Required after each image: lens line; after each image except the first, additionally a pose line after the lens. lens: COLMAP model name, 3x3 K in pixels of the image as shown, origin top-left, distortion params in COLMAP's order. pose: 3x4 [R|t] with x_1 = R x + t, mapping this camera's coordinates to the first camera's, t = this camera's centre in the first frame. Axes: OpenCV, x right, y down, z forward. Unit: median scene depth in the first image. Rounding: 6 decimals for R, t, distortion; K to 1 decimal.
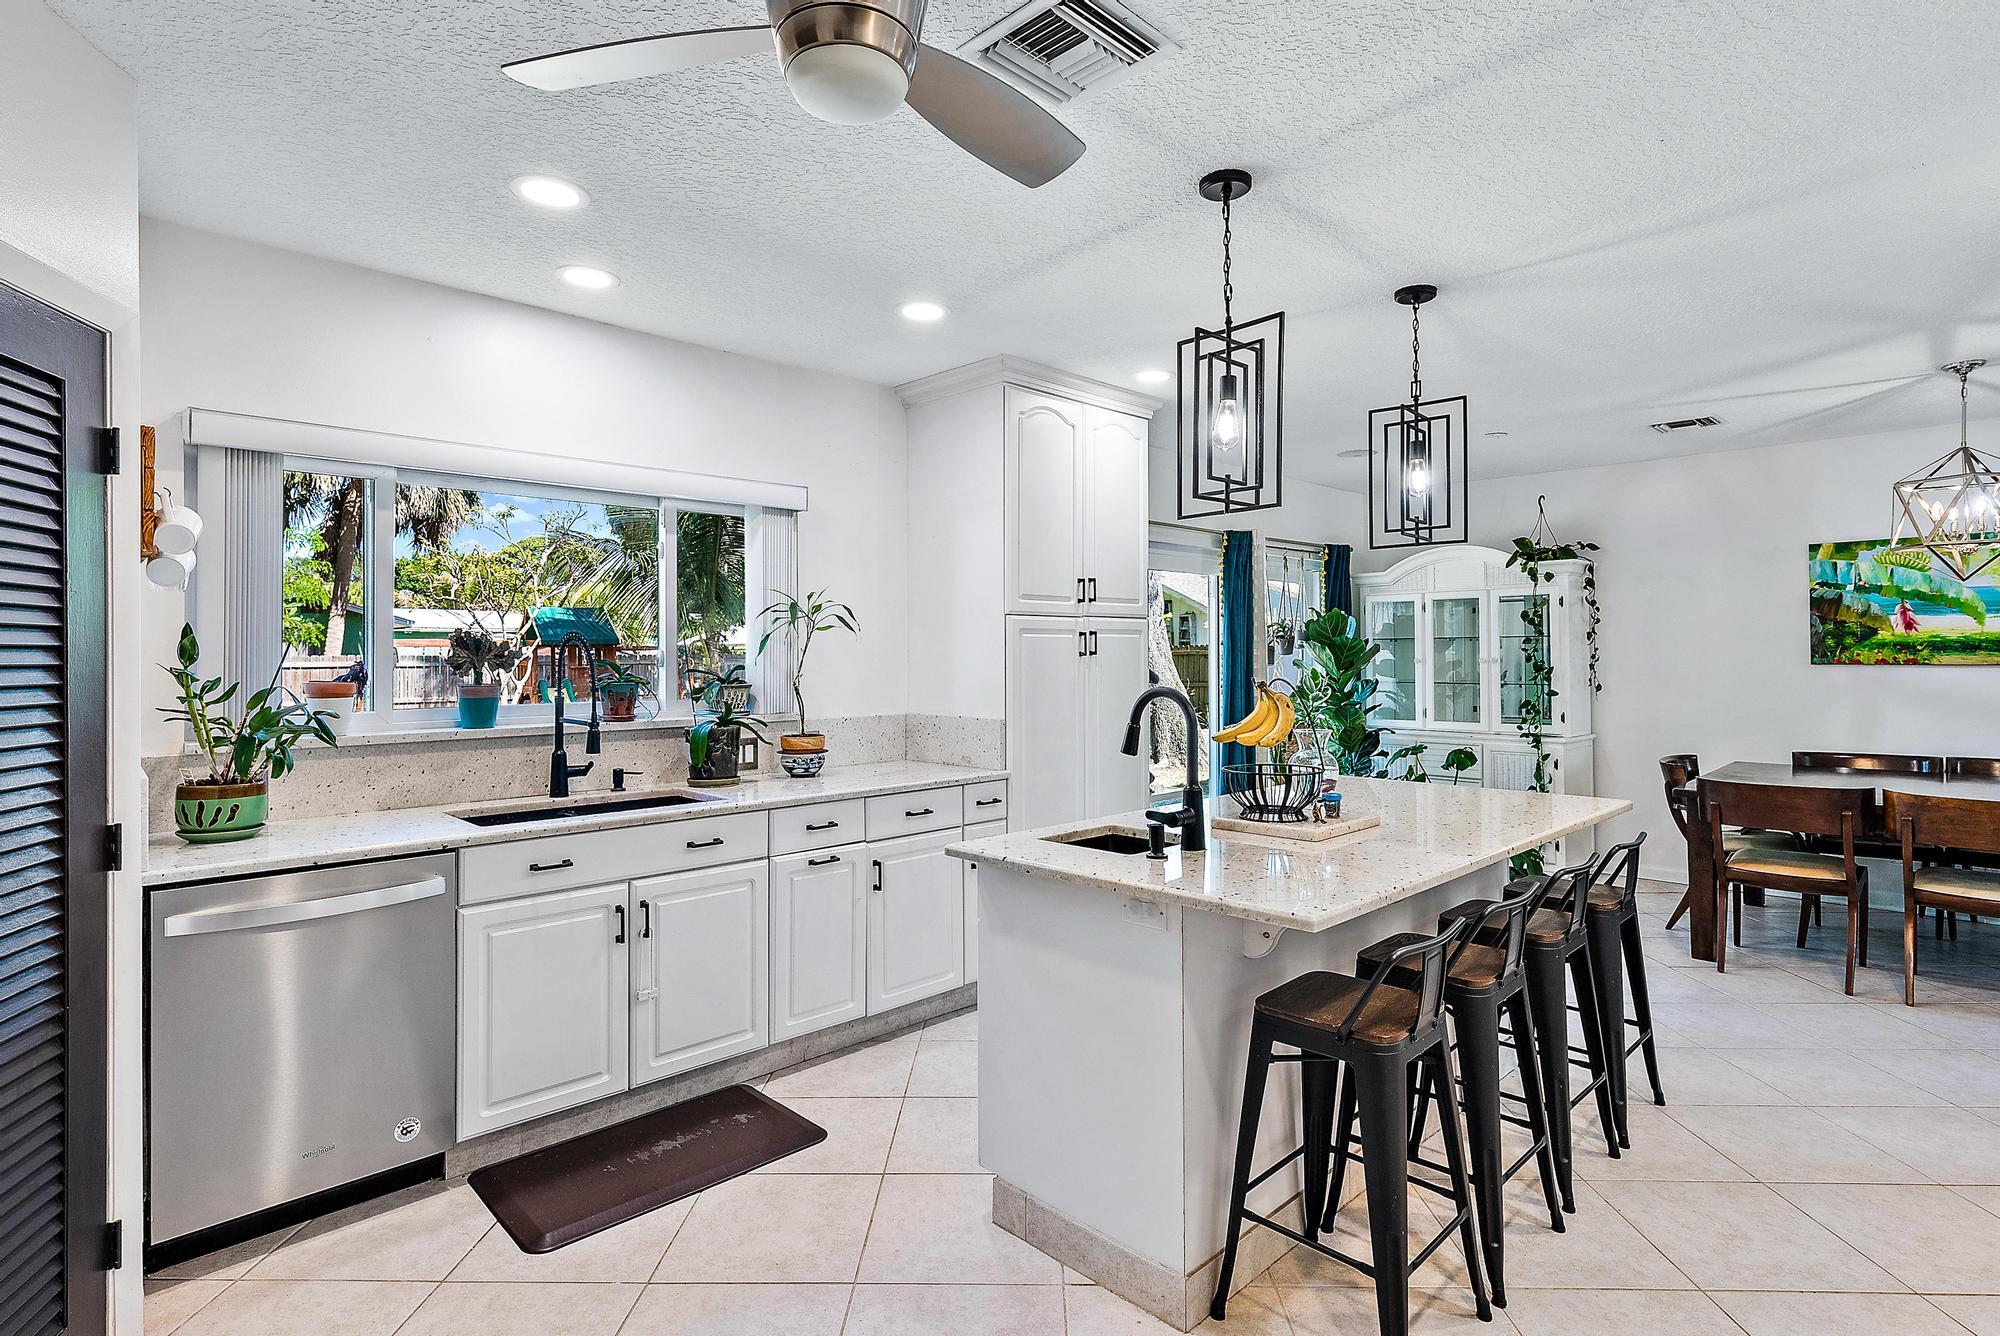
lens RADIAL K [[1002.3, 0, 999.7], [0, 1002.3, 653.9], [0, 0, 1]] dist [0.003470, 0.000294]
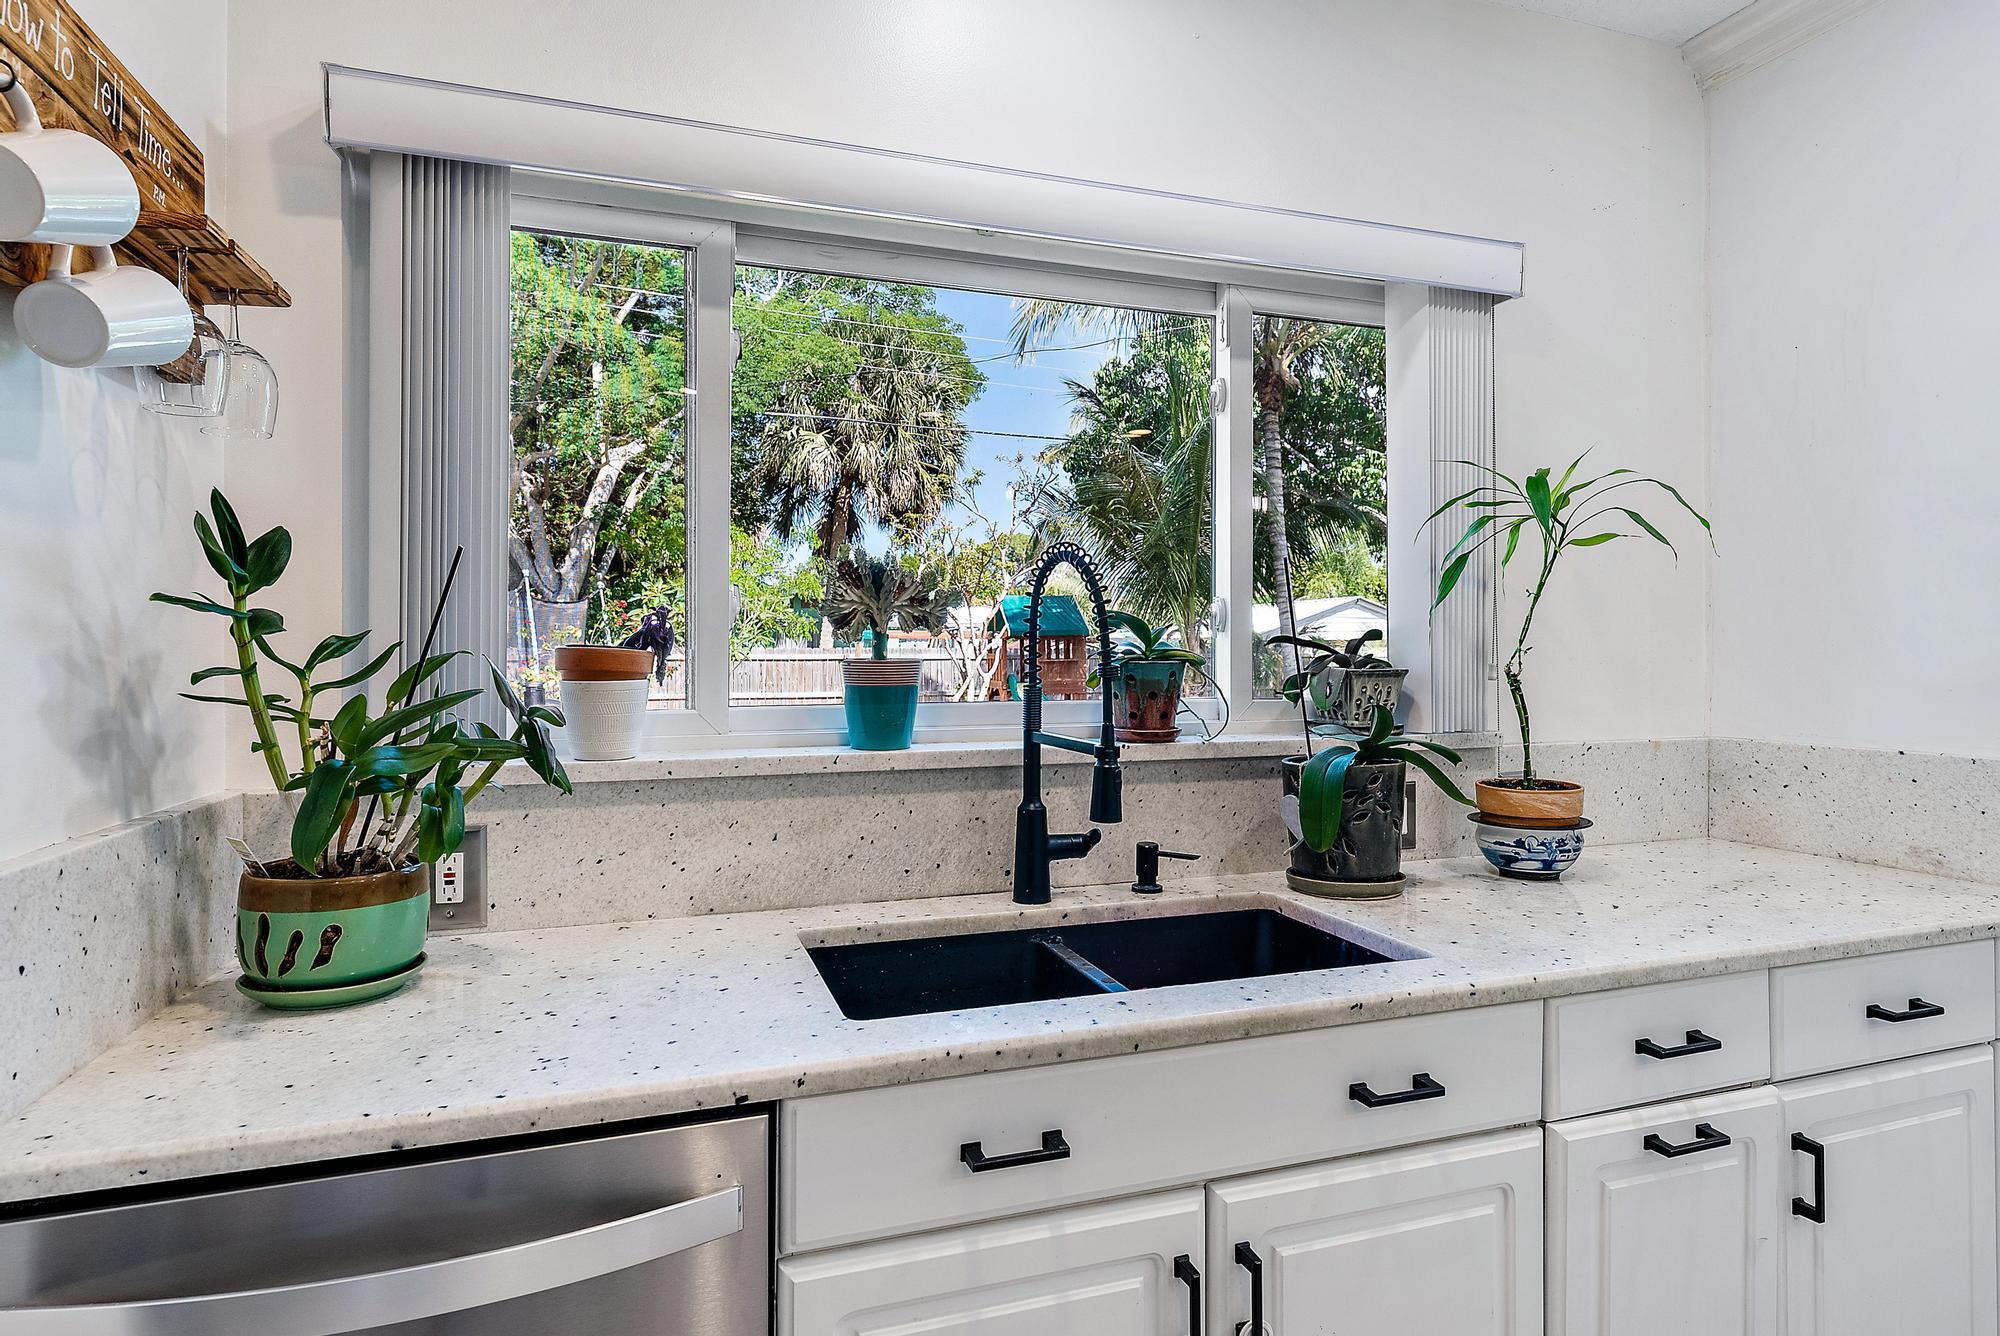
lens RADIAL K [[1063.8, 0, 1000.0], [0, 1063.8, 668.0], [0, 0, 1]] dist [0.001412, 0.000042]
pose [[0.904841, 0.008042, -0.425674, -0.231324], [-0.001735, 0.999883, 0.015201, 0.024943], [0.425746, -0.013015, 0.904749, 0.521321]]
